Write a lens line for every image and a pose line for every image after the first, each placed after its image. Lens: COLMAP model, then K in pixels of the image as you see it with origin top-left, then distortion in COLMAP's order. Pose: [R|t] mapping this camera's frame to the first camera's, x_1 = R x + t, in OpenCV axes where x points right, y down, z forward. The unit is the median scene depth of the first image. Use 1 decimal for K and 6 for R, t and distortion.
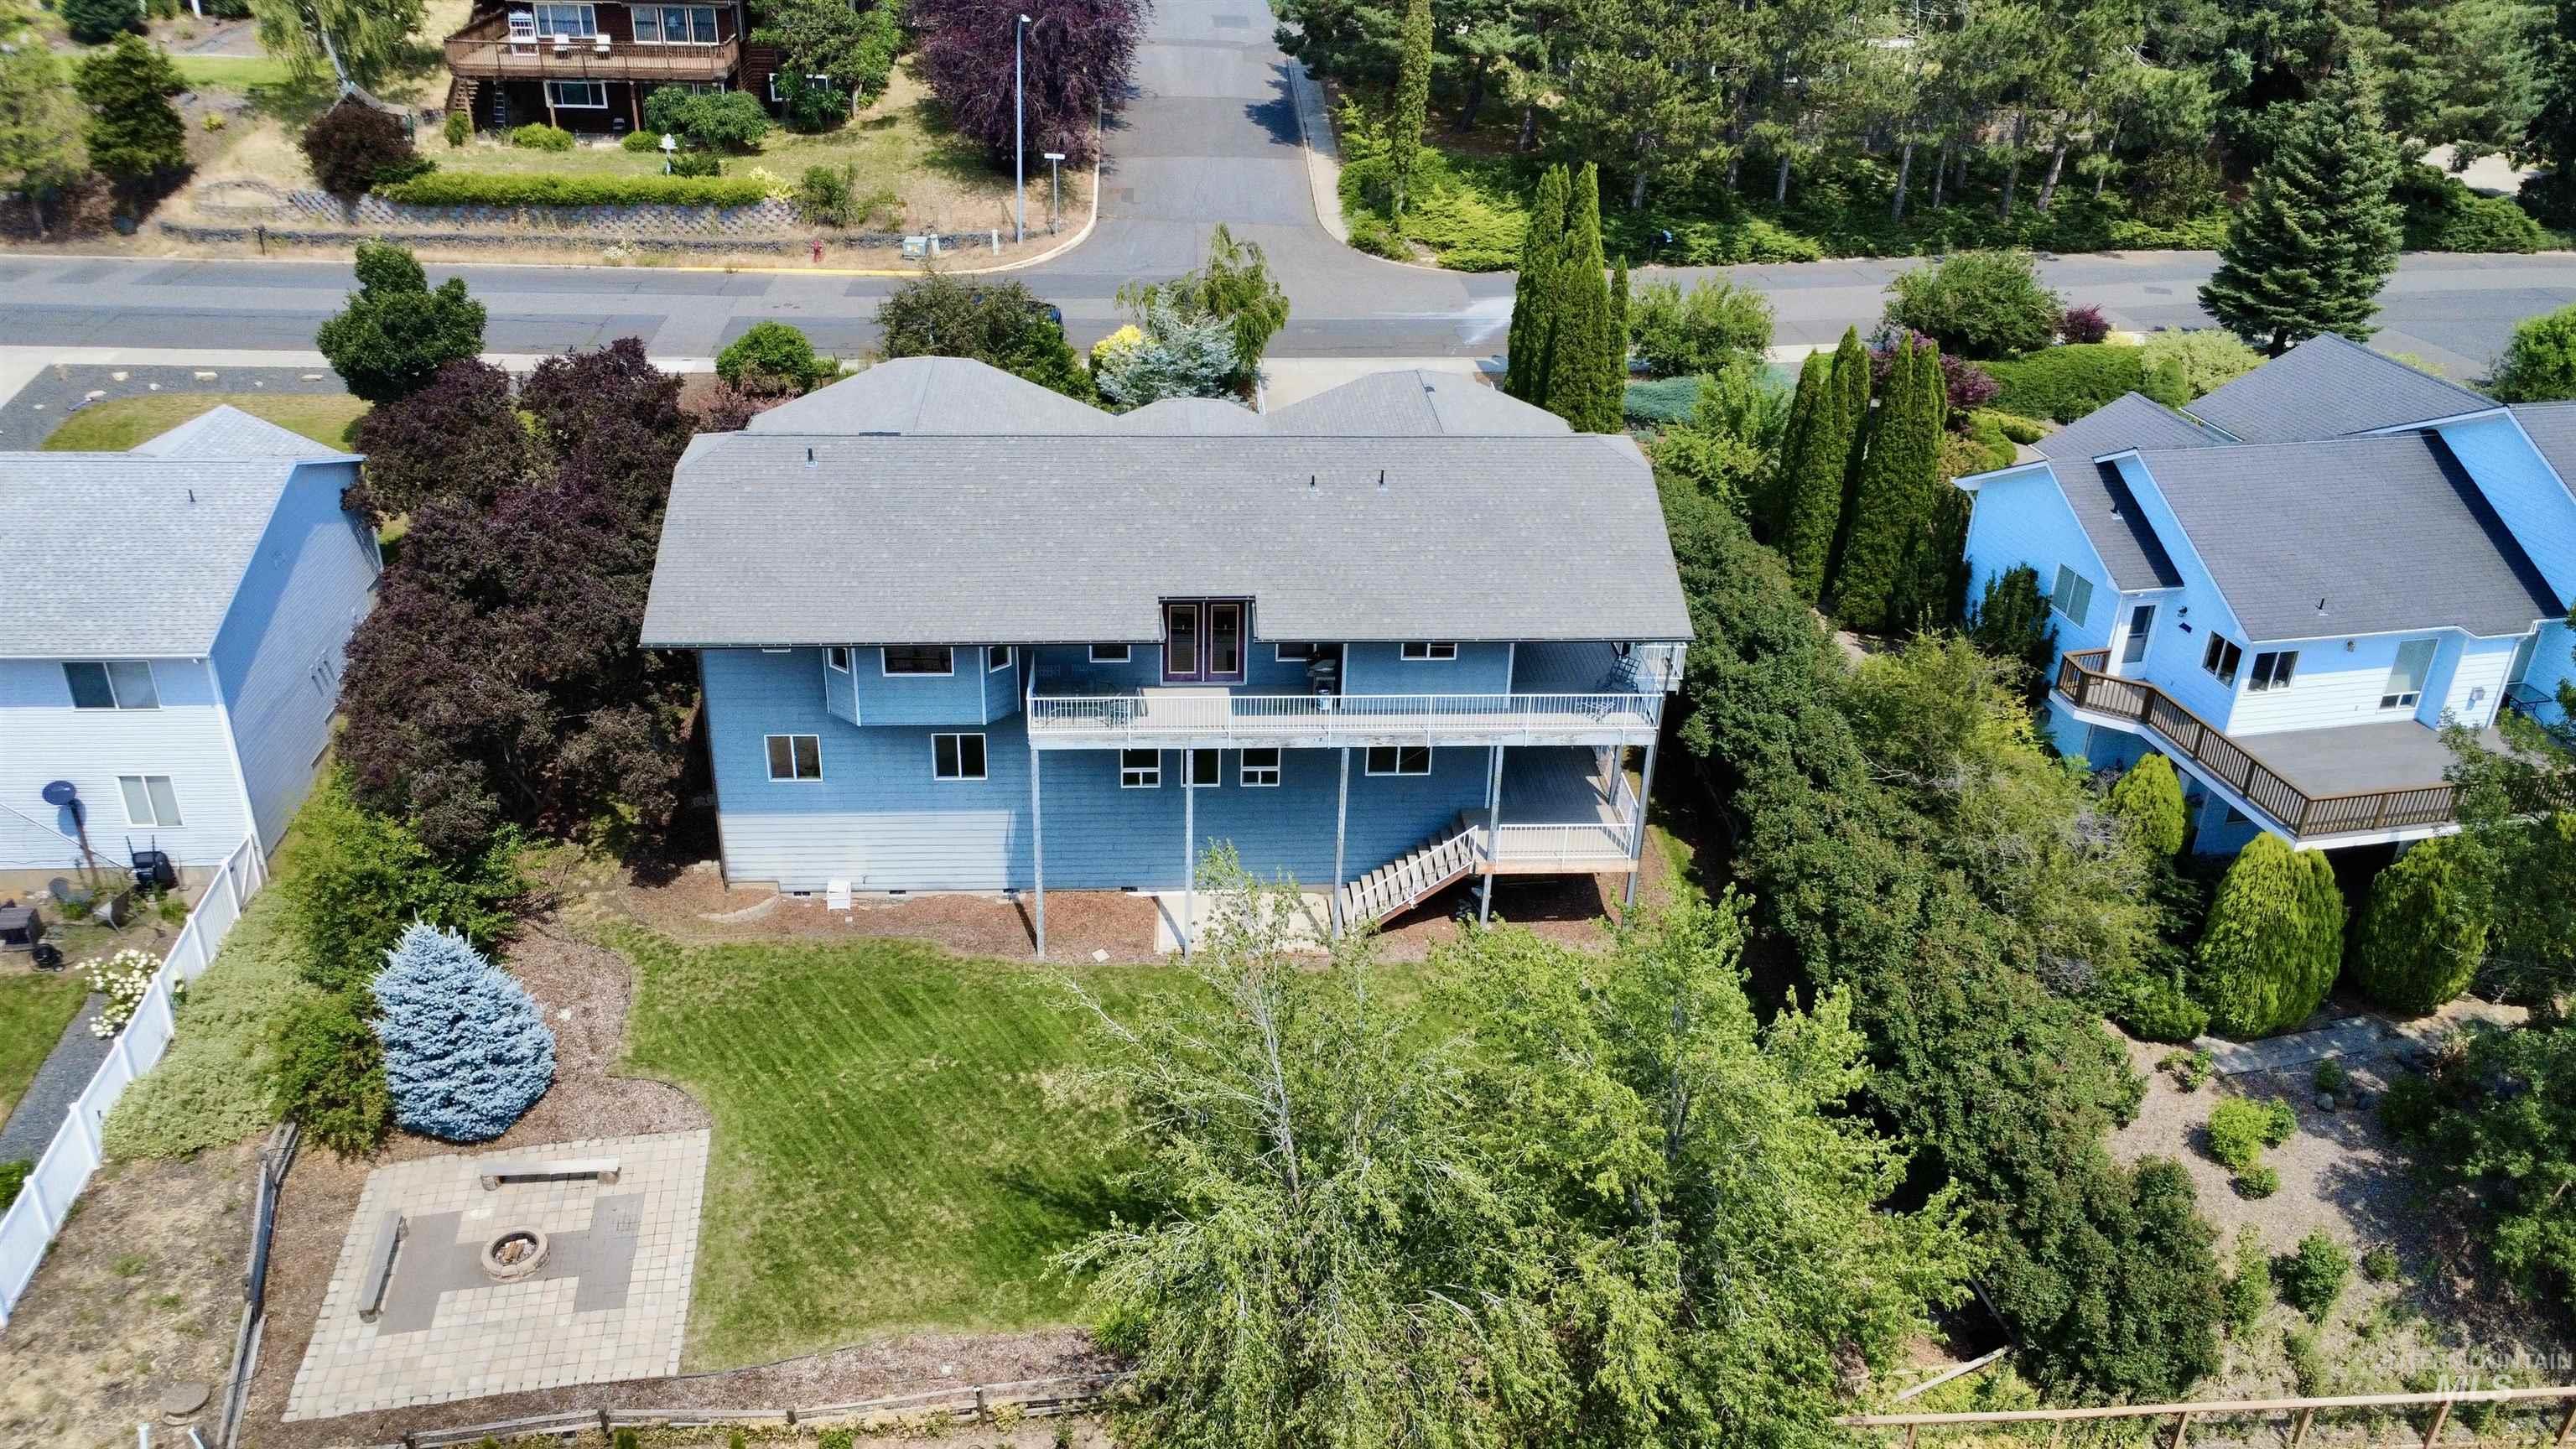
lens RADIAL K [[1949.2, 0, 1286.1], [0, 1949.2, 721.7], [0, 0, 1]] dist [0.013347, -0.019142]
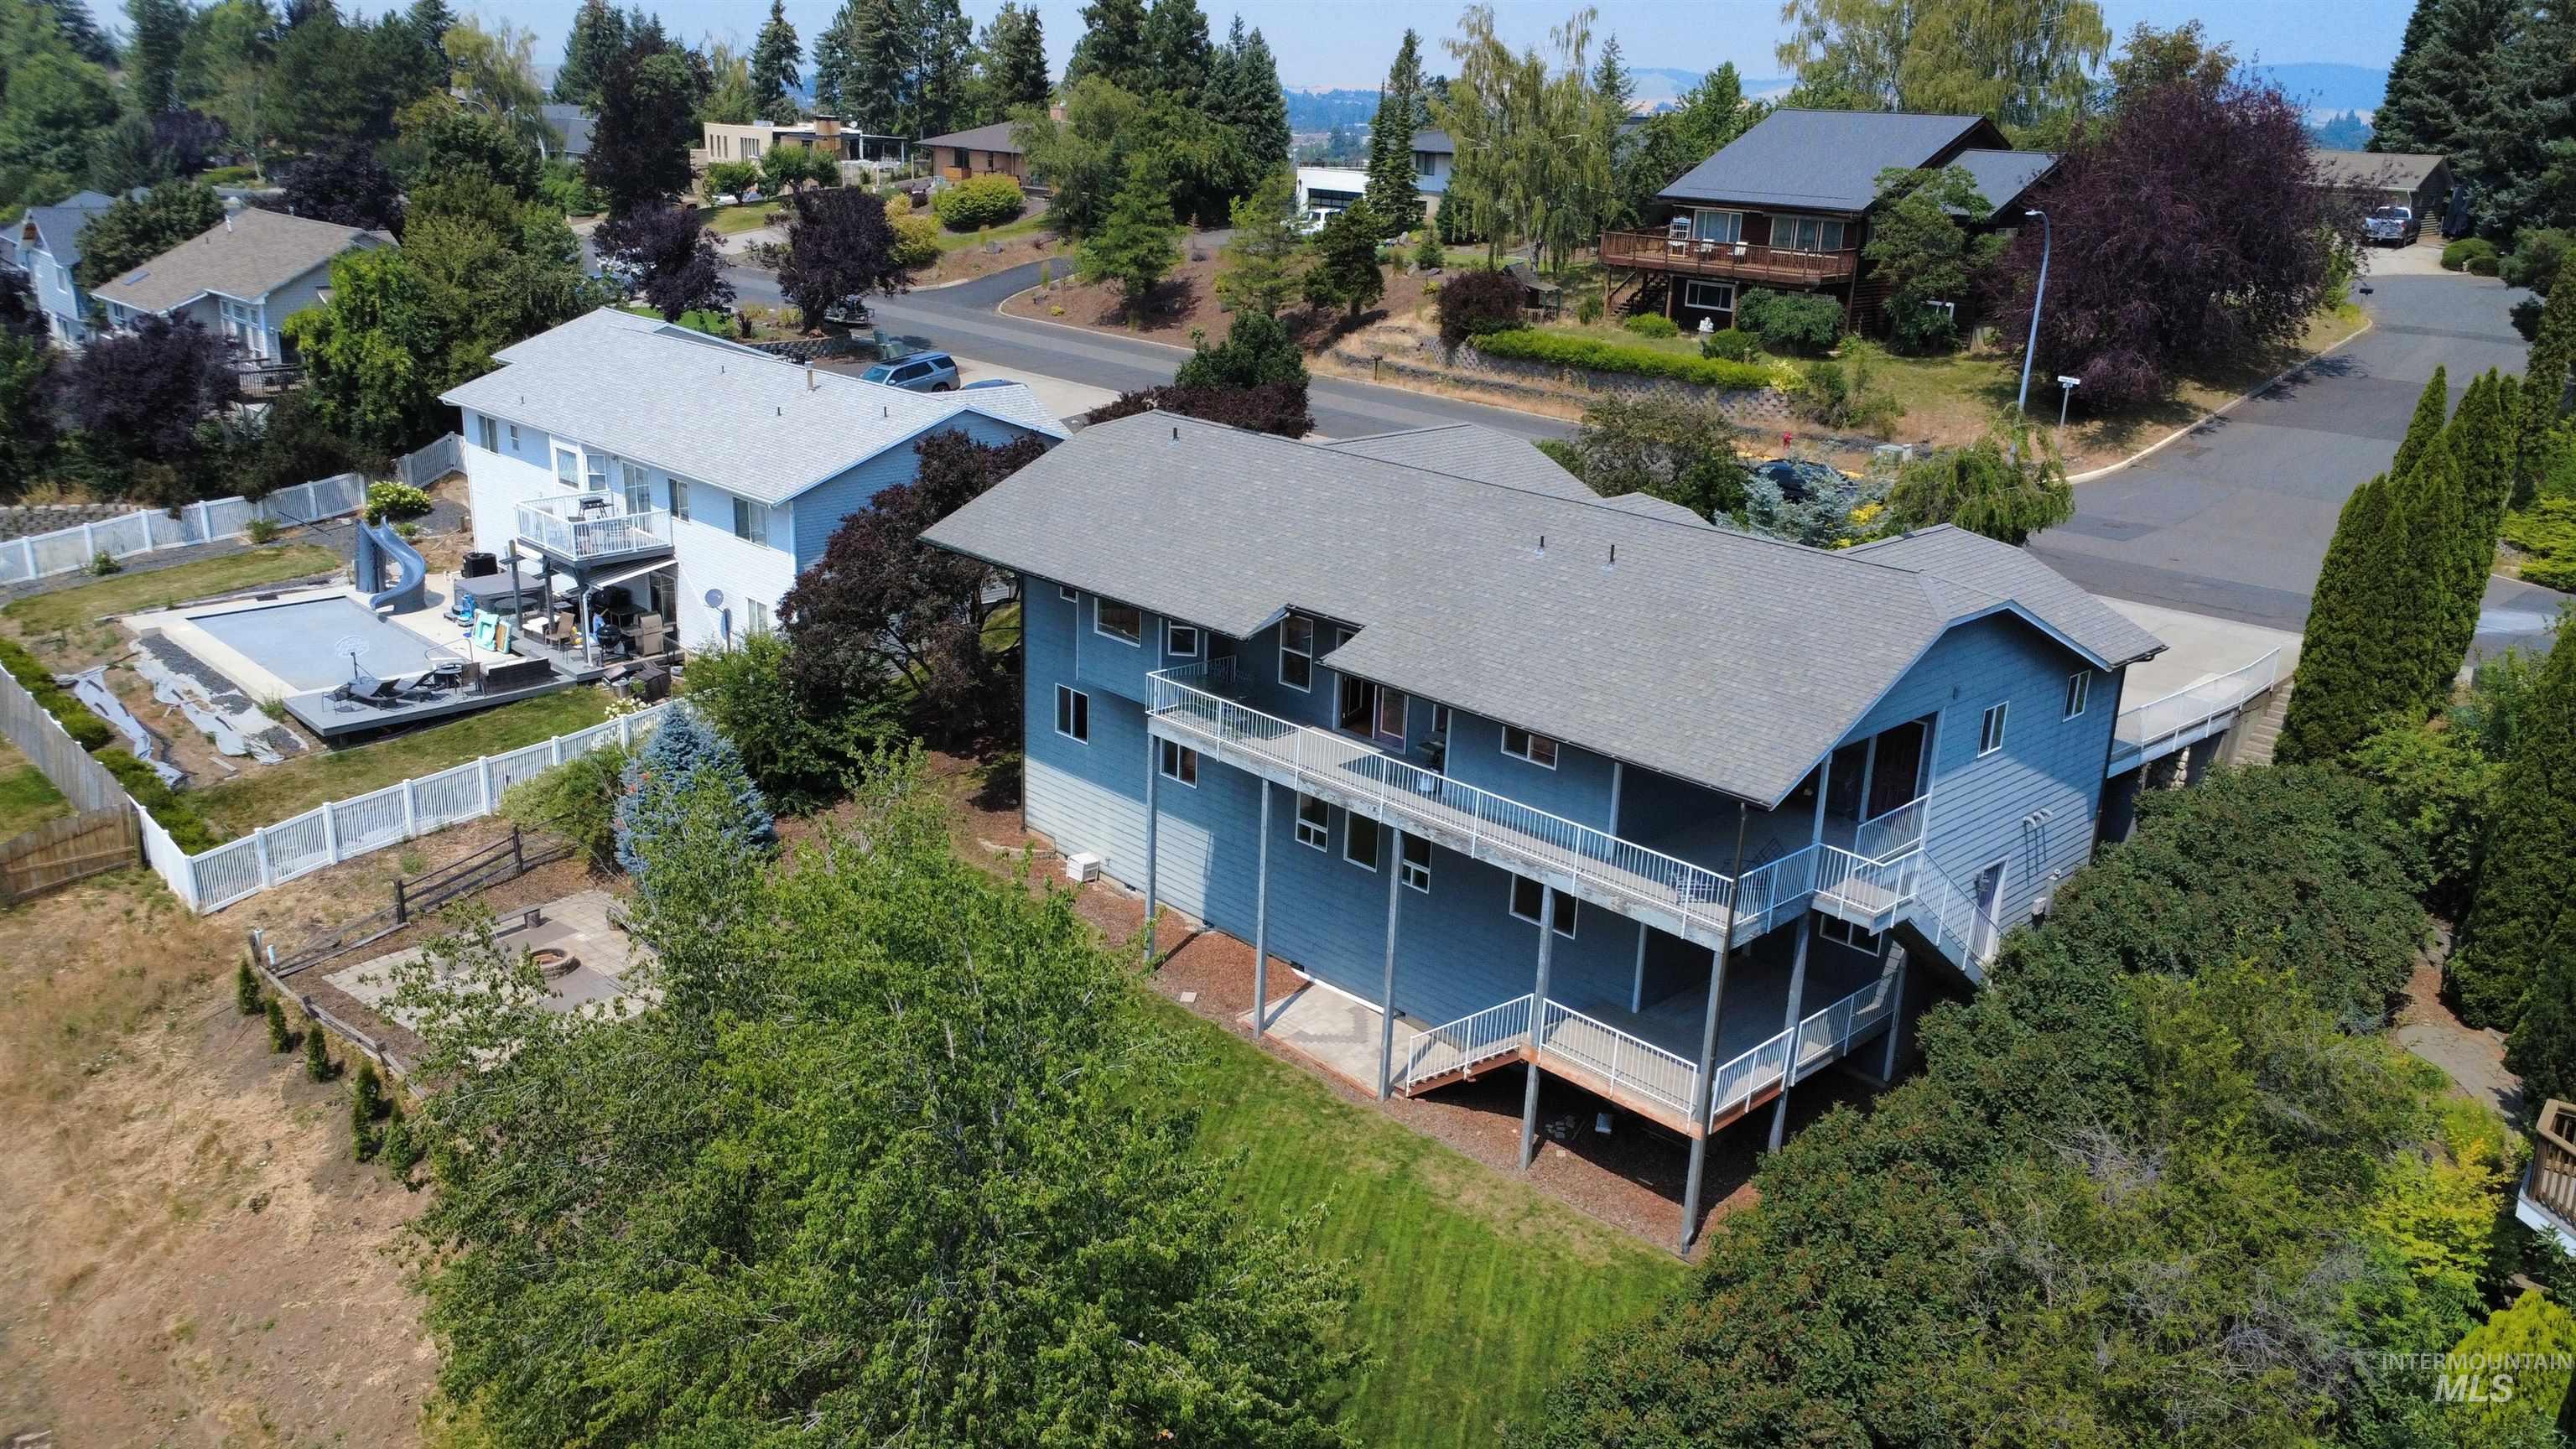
lens RADIAL K [[1949.2, 0, 1282.7], [0, 1949.2, 720.5], [0, 0, 1]] dist [0.013347, -0.019142]
pose [[0.641470, 0.229295, -0.732079, 0.601324], [-0.371516, 0.927769, -0.034947, 0.018112], [0.671187, 0.294397, 0.680322, 0.412375]]
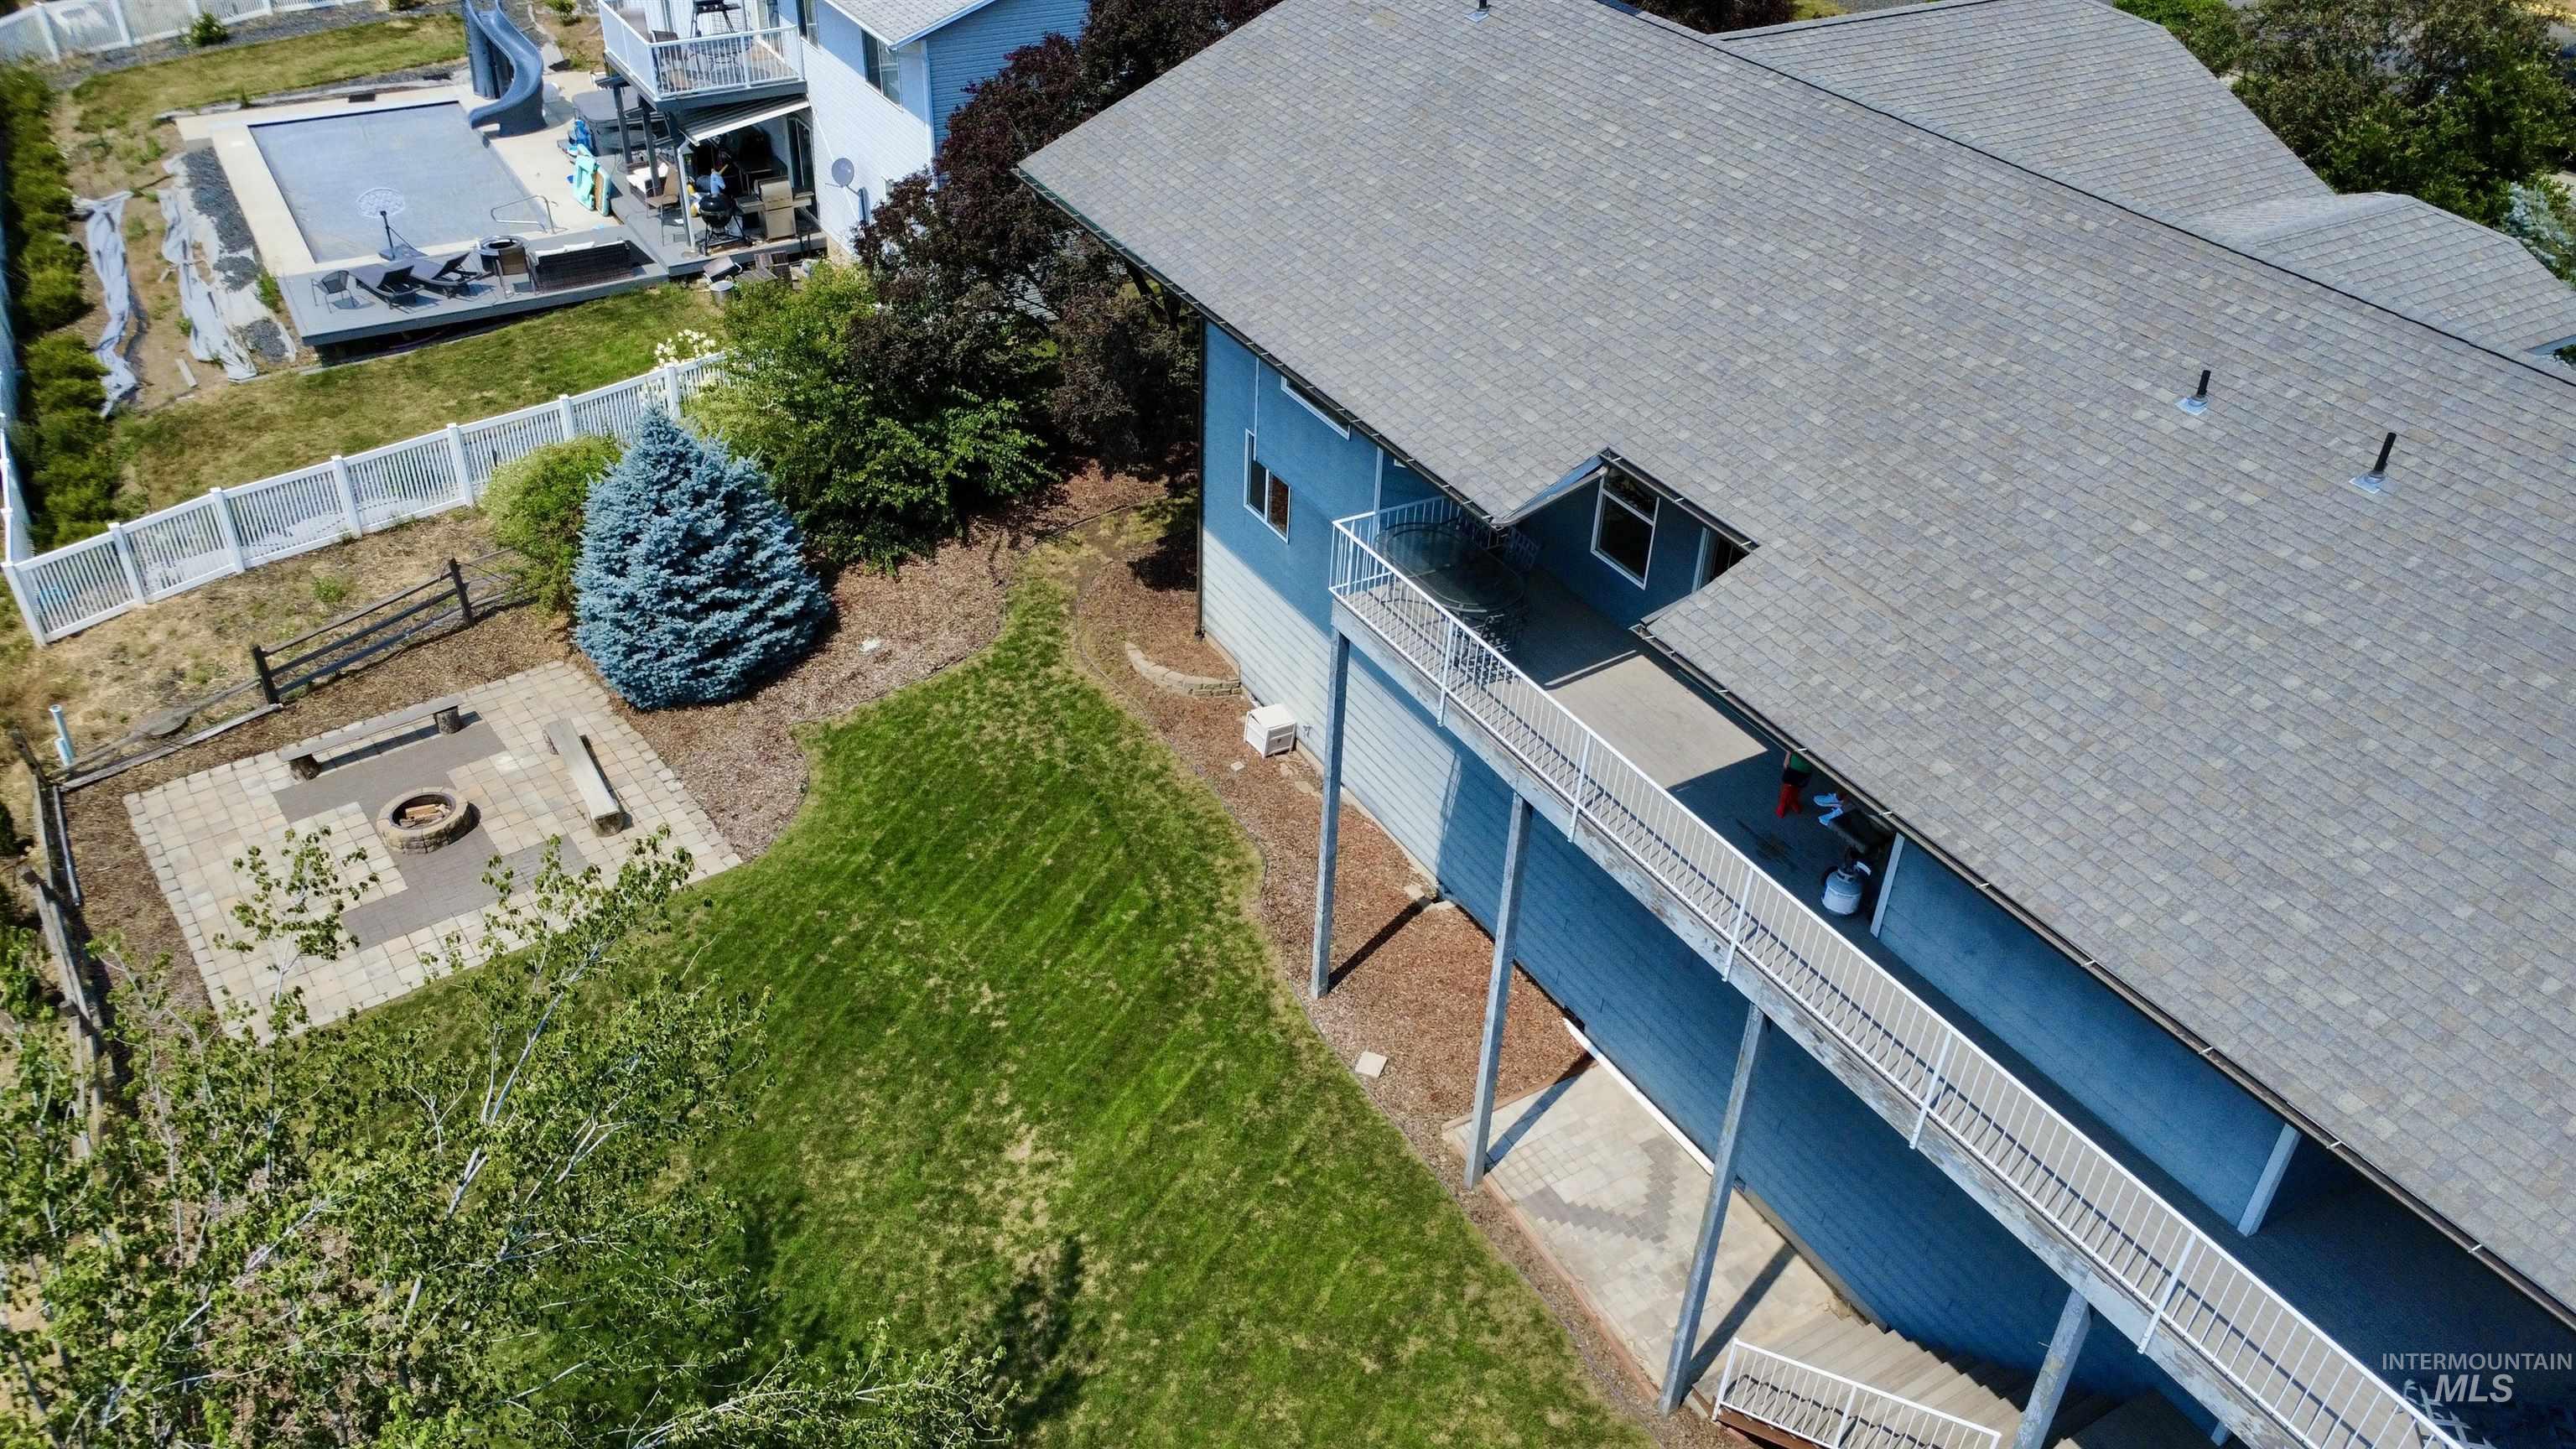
lens RADIAL K [[1949.2, 0, 1284.6], [0, 1949.2, 731.7], [0, 0, 1]] dist [0.013347, -0.019142]
pose [[0.442624, 0.498044, -0.745678, 0.255398], [-0.436806, 0.845996, 0.305765, -0.111612], [0.783125, 0.190378, 0.592007, 0.708953]]
